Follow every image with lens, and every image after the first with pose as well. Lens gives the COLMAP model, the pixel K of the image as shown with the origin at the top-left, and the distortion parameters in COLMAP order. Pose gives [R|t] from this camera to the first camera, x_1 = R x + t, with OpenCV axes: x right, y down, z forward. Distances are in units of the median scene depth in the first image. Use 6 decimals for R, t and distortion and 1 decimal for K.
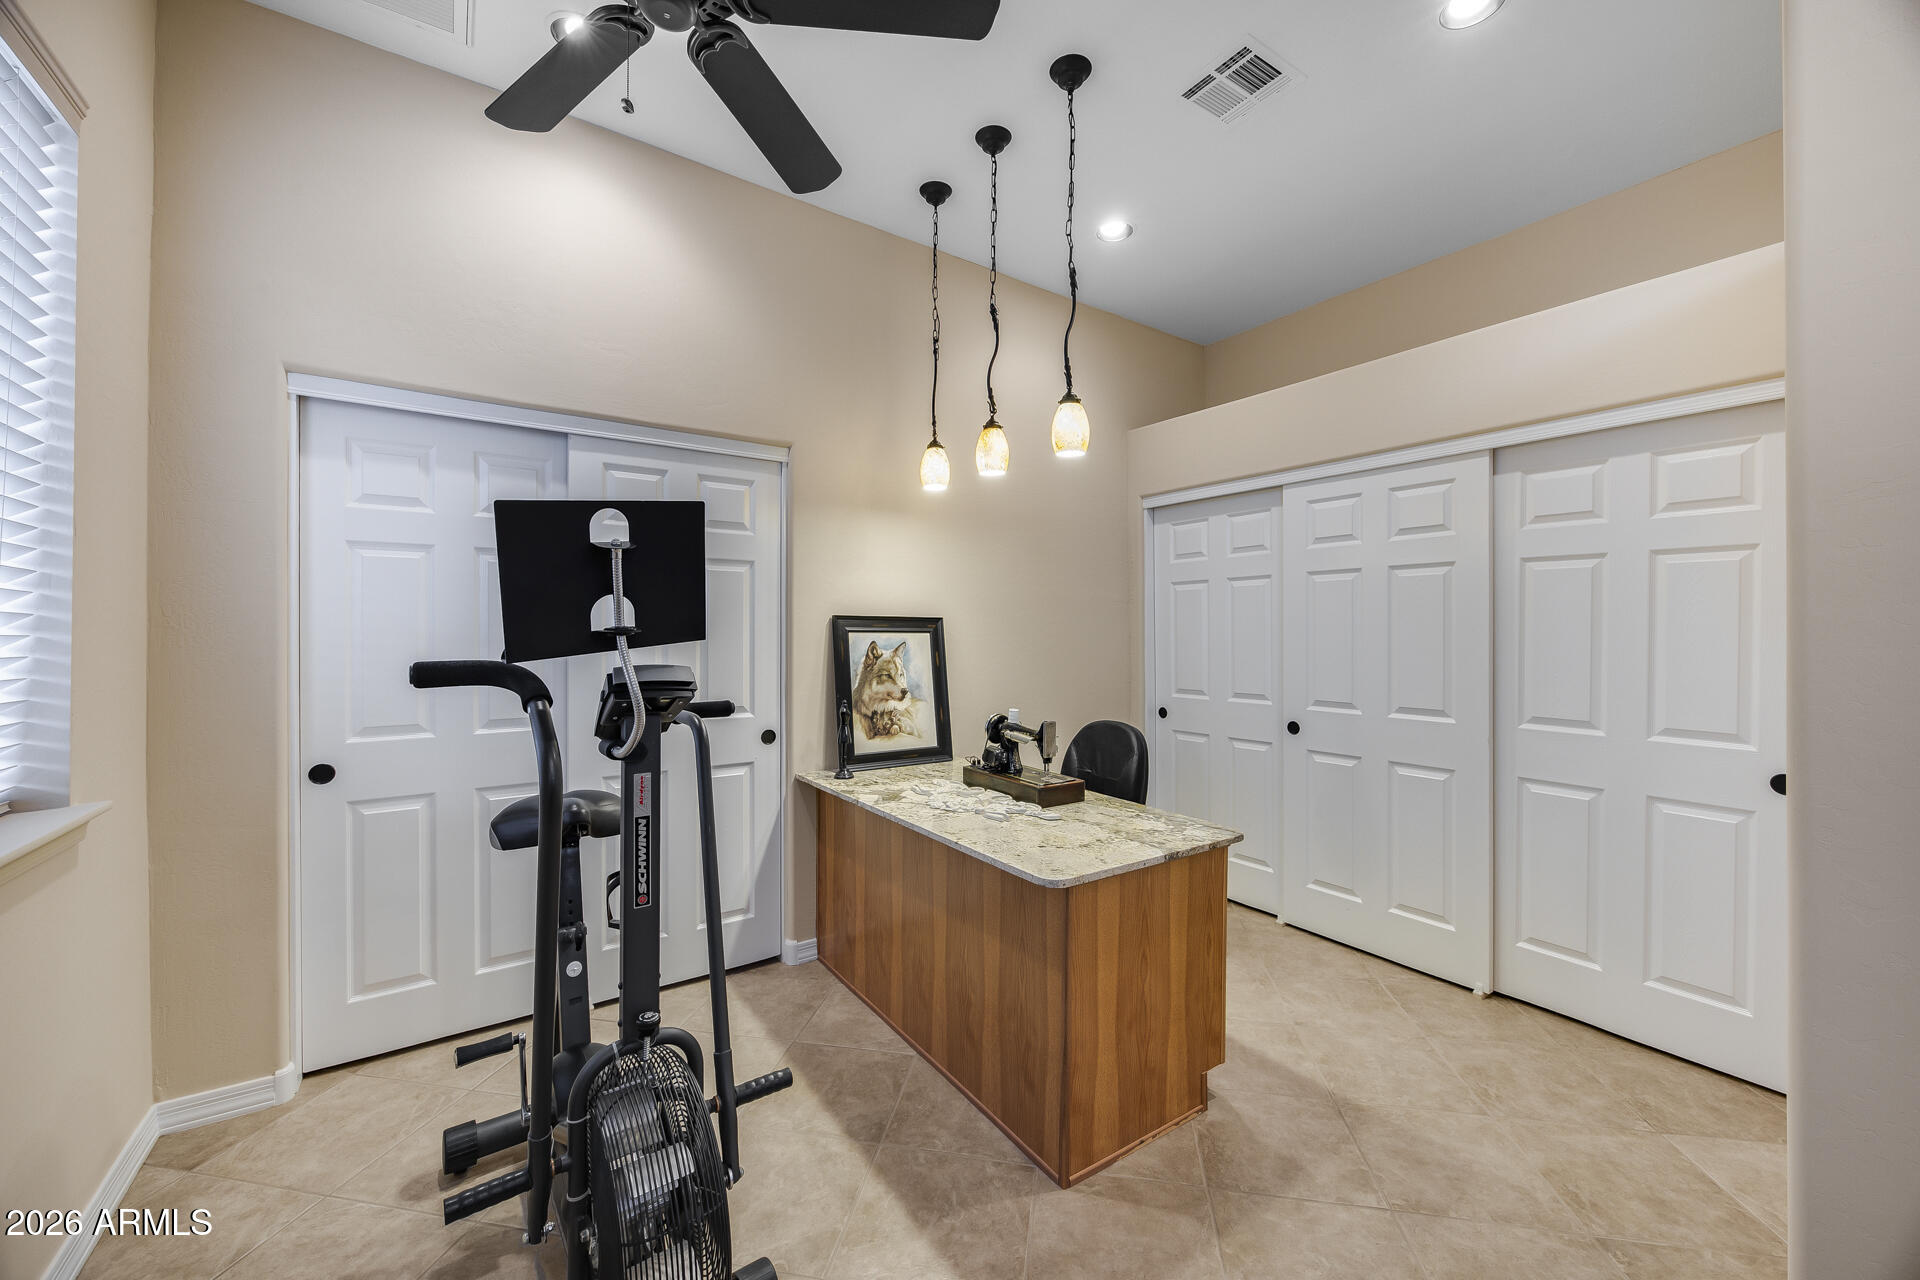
lens RADIAL K [[730.3, 0, 967.2], [0, 730.3, 628.7], [0, 0, 1]] dist [-0.004890, 0.000714]
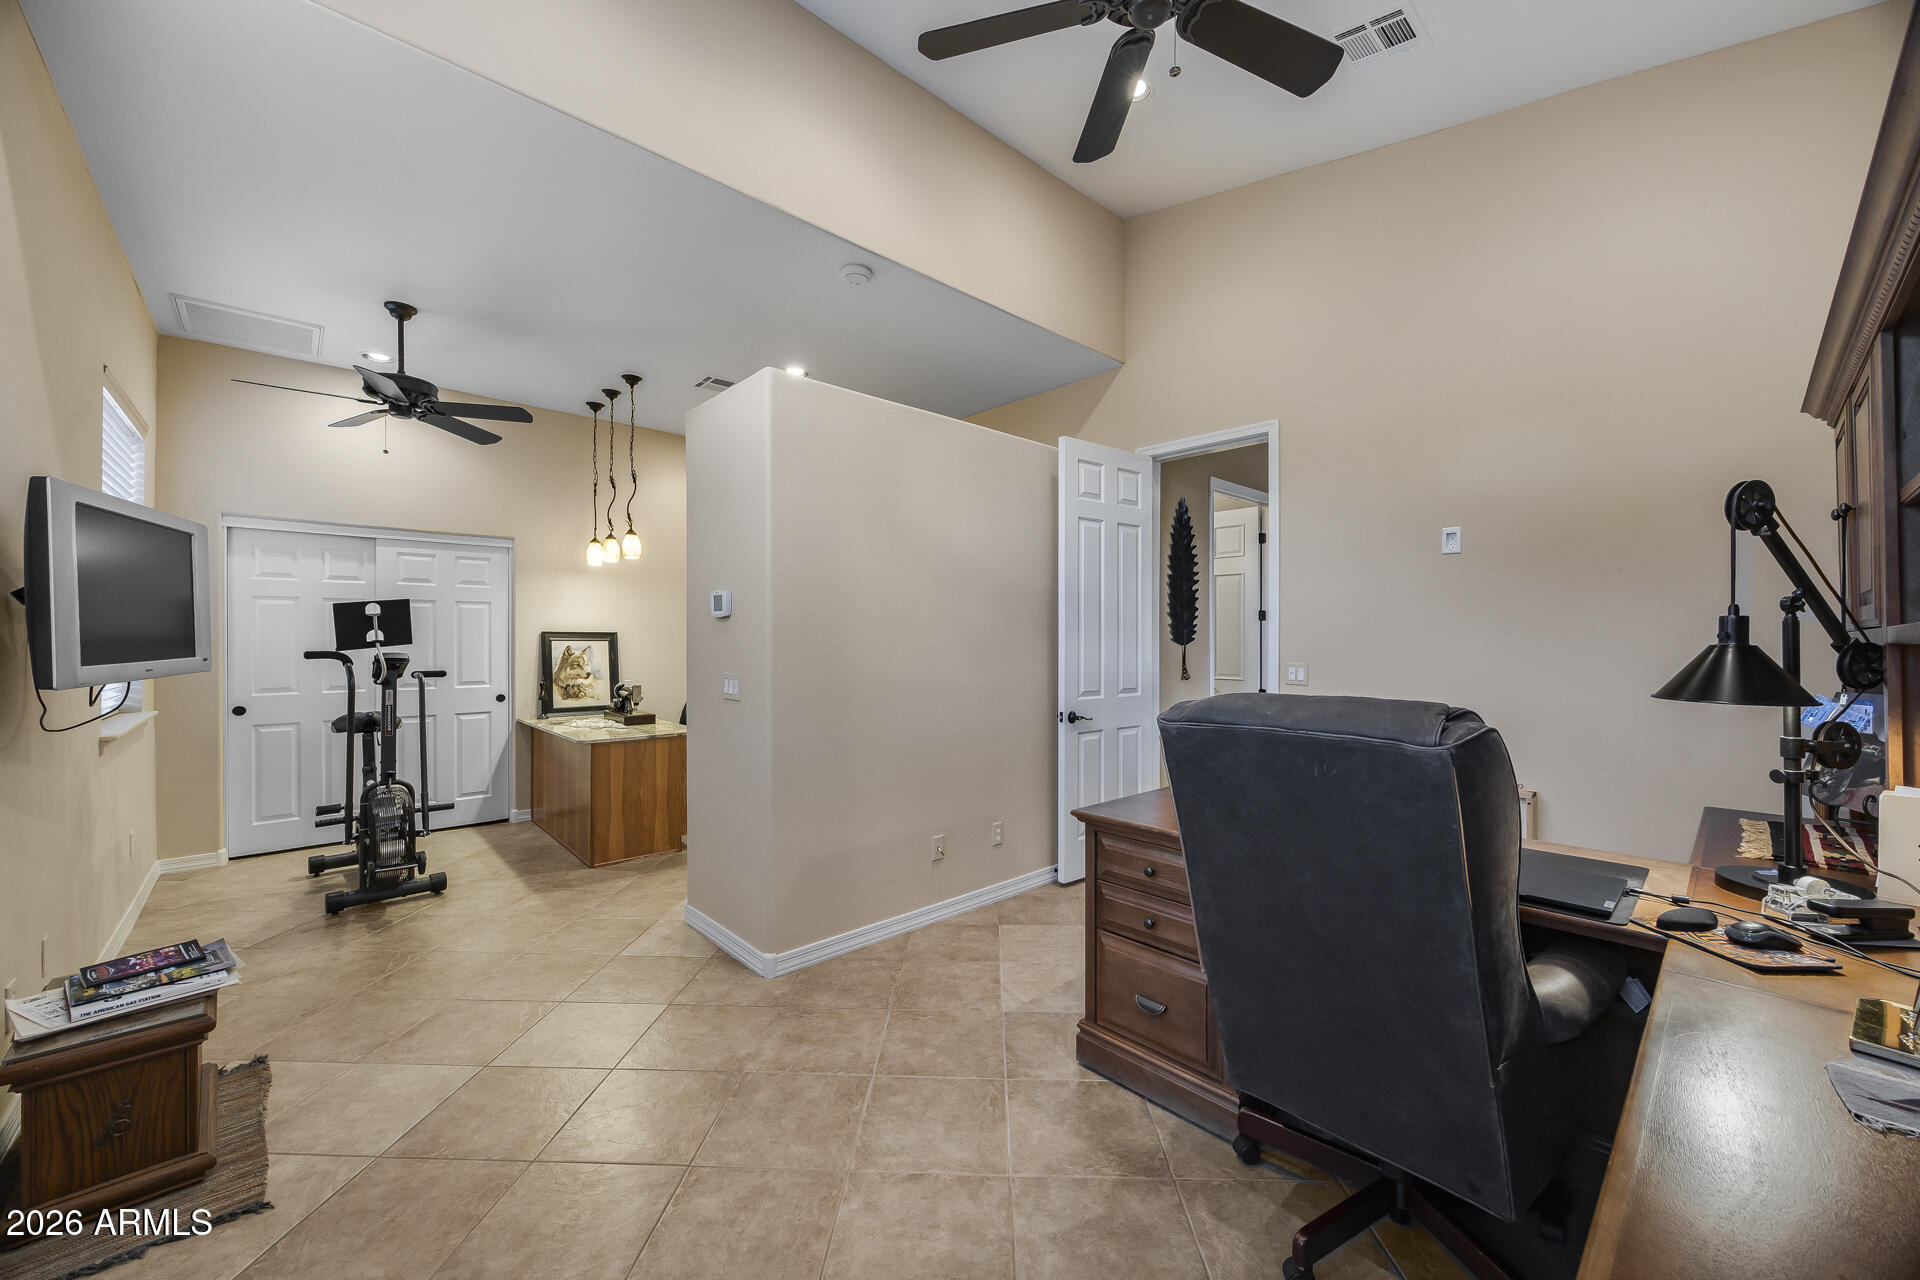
lens RADIAL K [[730.3, 0, 971.3], [0, 730.3, 637.7], [0, 0, 1]] dist [-0.004890, 0.000714]
pose [[0.989925, 0.000744, 0.141589, 0.792945], [-0.001258, 0.999993, 0.003541, -0.013890], [-0.141586, -0.003683, 0.989919, -1.212465]]
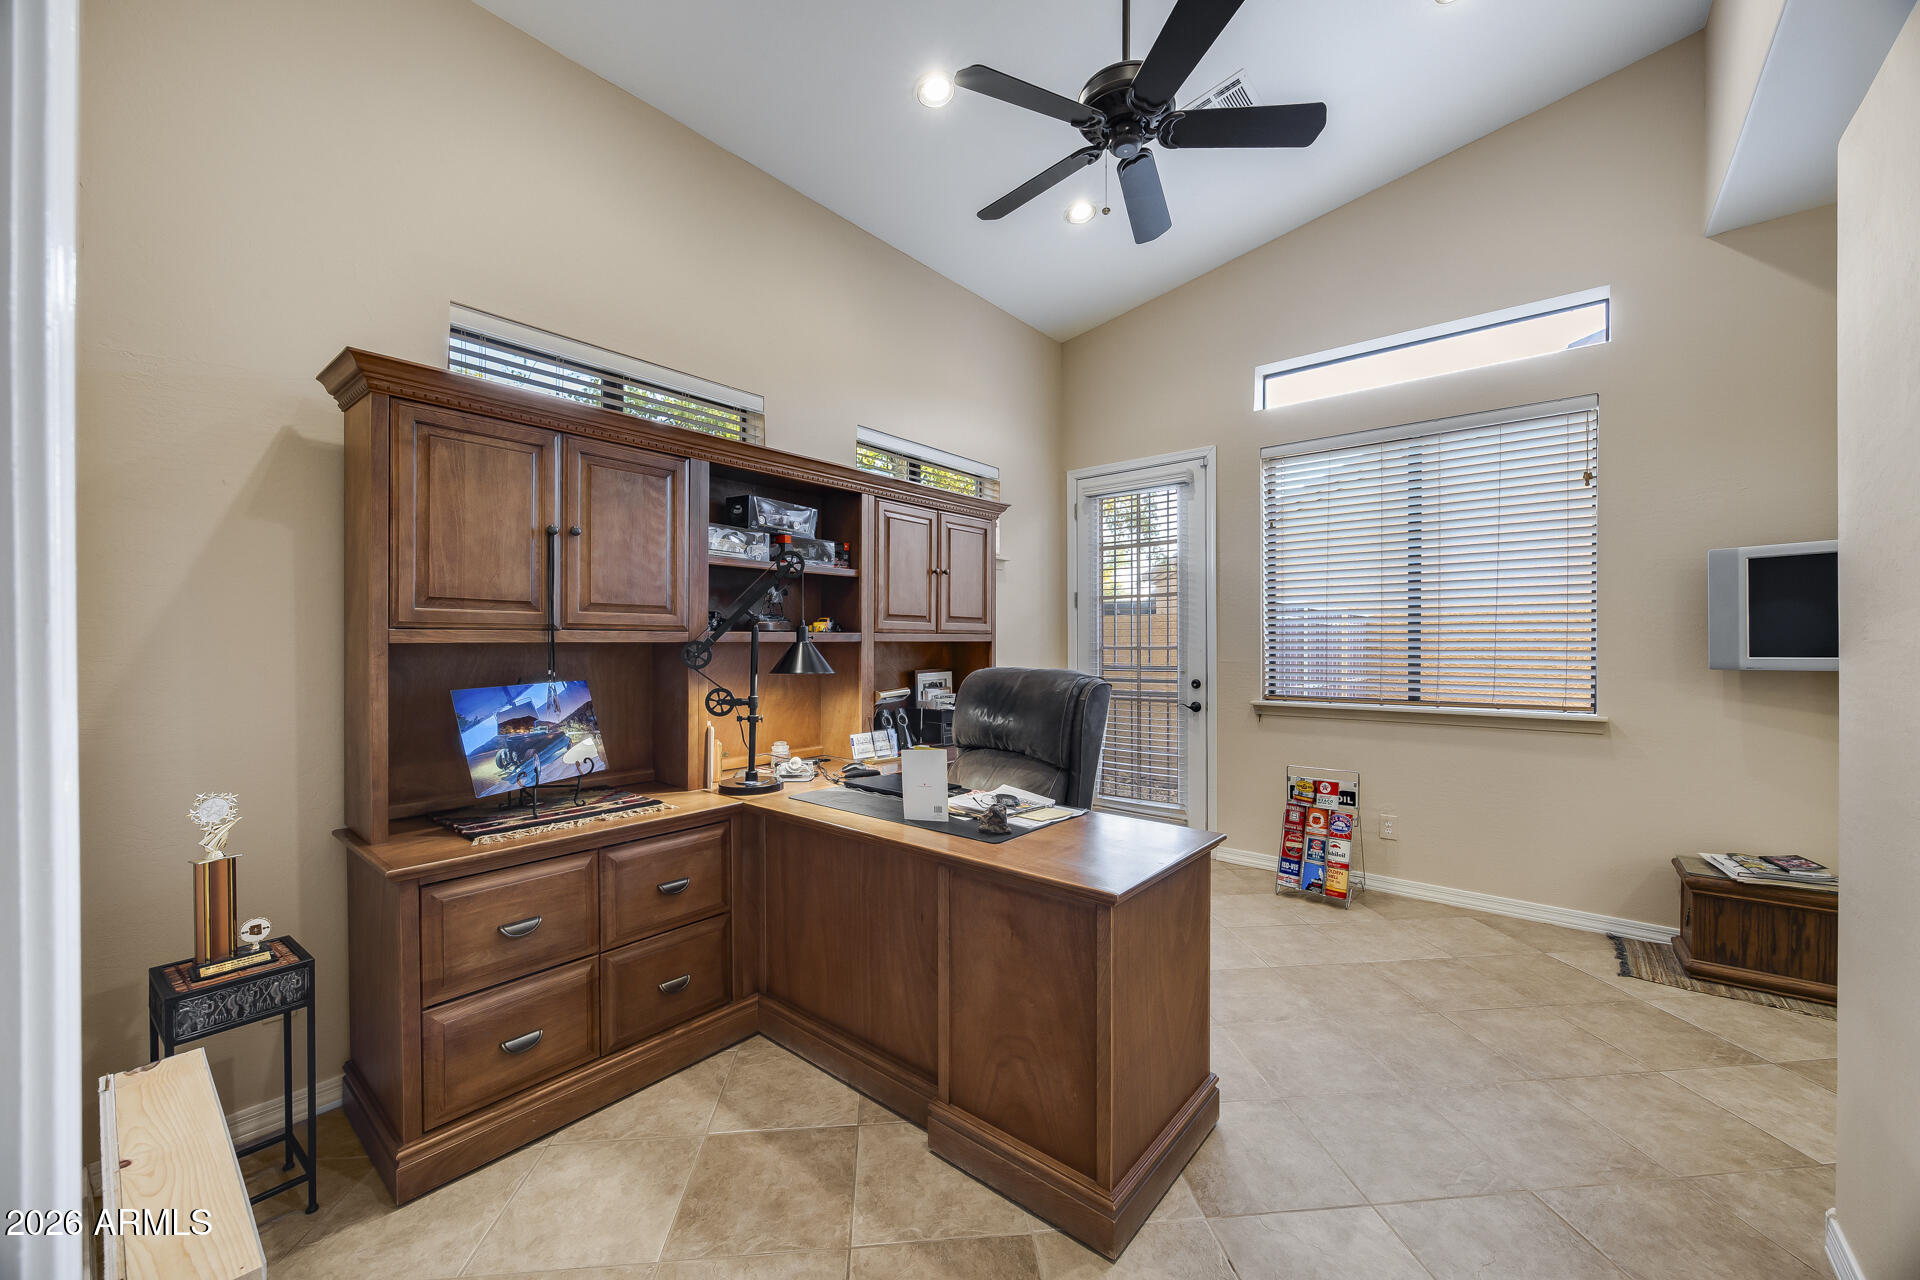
lens RADIAL K [[730.3, 0, 965.0], [0, 730.3, 646.0], [0, 0, 1]] dist [-0.004890, 0.000714]
pose [[-0.965056, -0.001080, -0.262041, 1.635122], [-0.000477, 0.999997, -0.002362, 0.004725], [0.262042, -0.002154, -0.965054, 0.590383]]
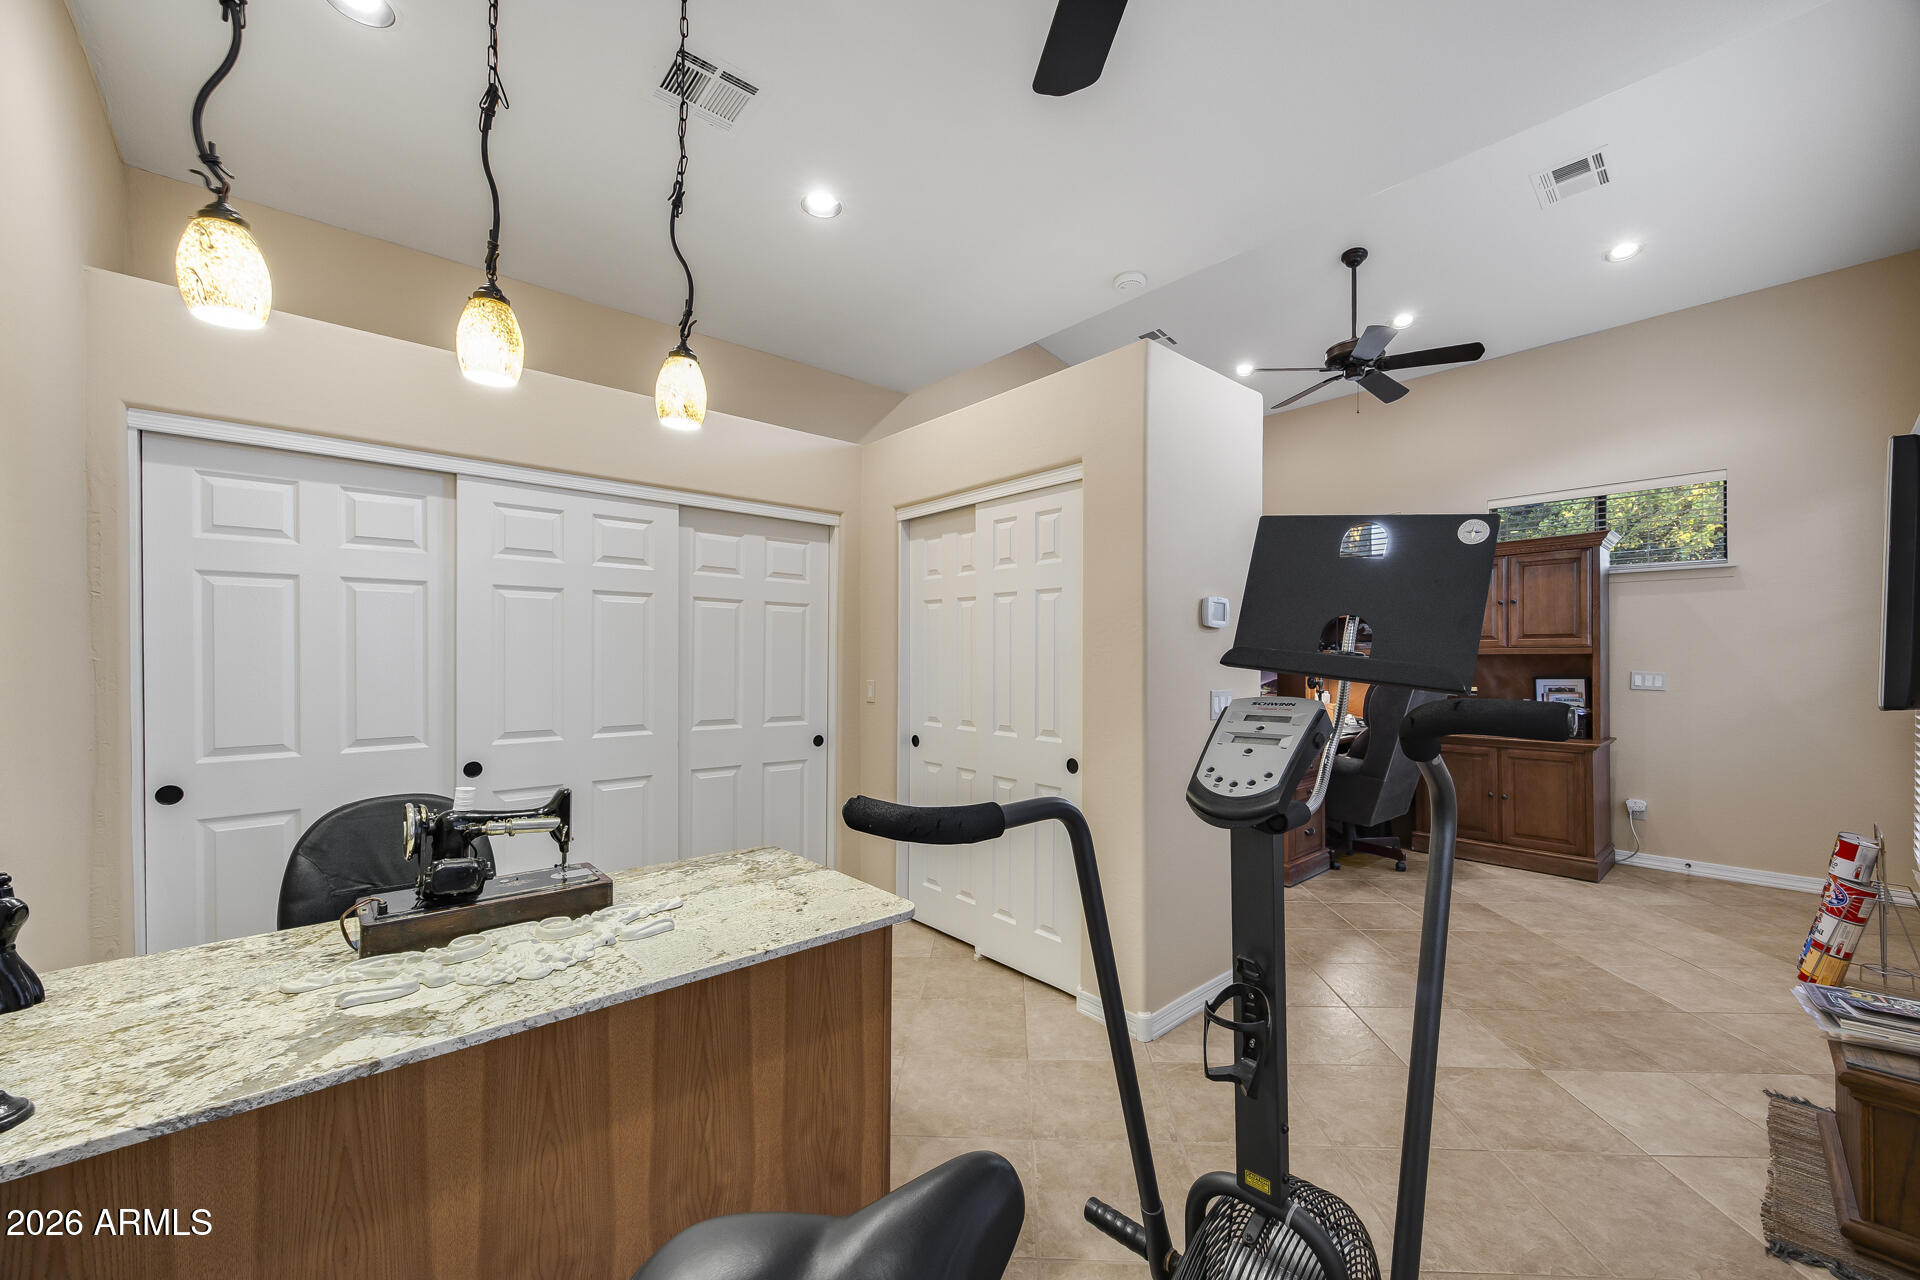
lens RADIAL K [[730.3, 0, 966.2], [0, 730.3, 657.5], [0, 0, 1]] dist [-0.004890, 0.000714]
pose [[-0.106724, -0.001428, 0.994288, -0.685353], [-0.005338, 0.999985, 0.000863, 0.006761], [-0.994274, -0.005215, -0.106730, 0.824250]]
